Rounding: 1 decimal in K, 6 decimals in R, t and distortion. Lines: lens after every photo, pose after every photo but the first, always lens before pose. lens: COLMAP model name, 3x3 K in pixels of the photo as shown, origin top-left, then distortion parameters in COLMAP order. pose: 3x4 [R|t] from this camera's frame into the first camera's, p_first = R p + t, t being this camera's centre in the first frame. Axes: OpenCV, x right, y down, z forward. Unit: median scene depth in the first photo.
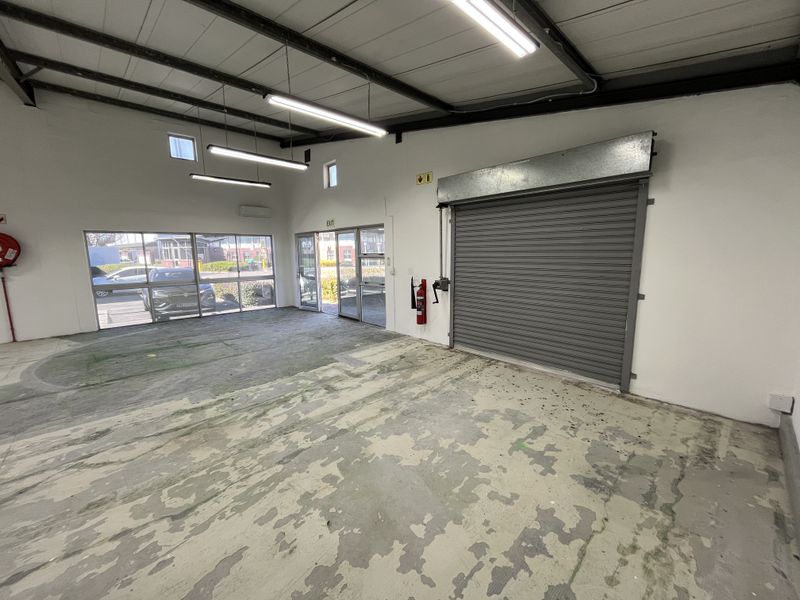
lens RADIAL K [[323.7, 0, 396.4], [0, 323.7, 301.1], [0, 0, 1]] dist [-0.002925, 0.000202]
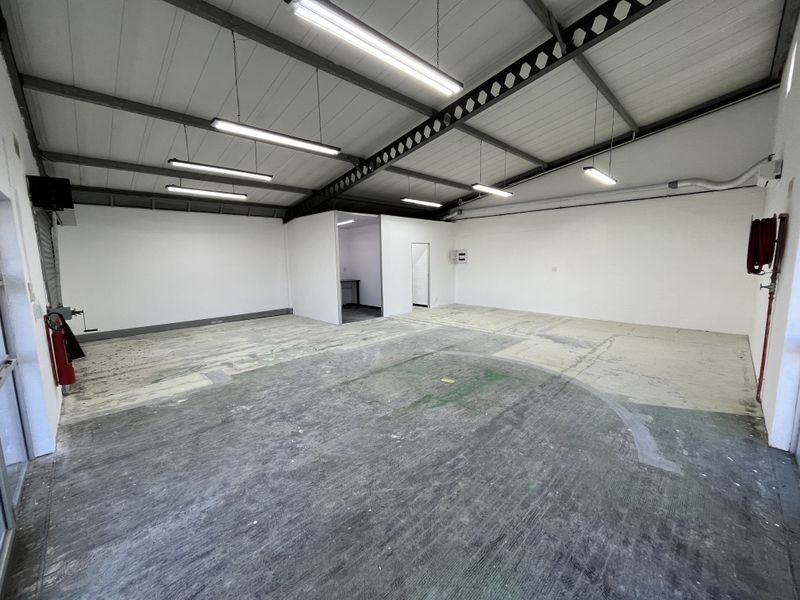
lens RADIAL K [[323.7, 0, 395.9], [0, 323.7, 302.2], [0, 0, 1]] dist [-0.002925, 0.000202]
pose [[-0.999188, 0.034276, -0.021169, -0.883271], [0.026820, 0.958054, 0.285329, -0.386638], [0.030061, 0.284529, -0.958196, 2.505844]]
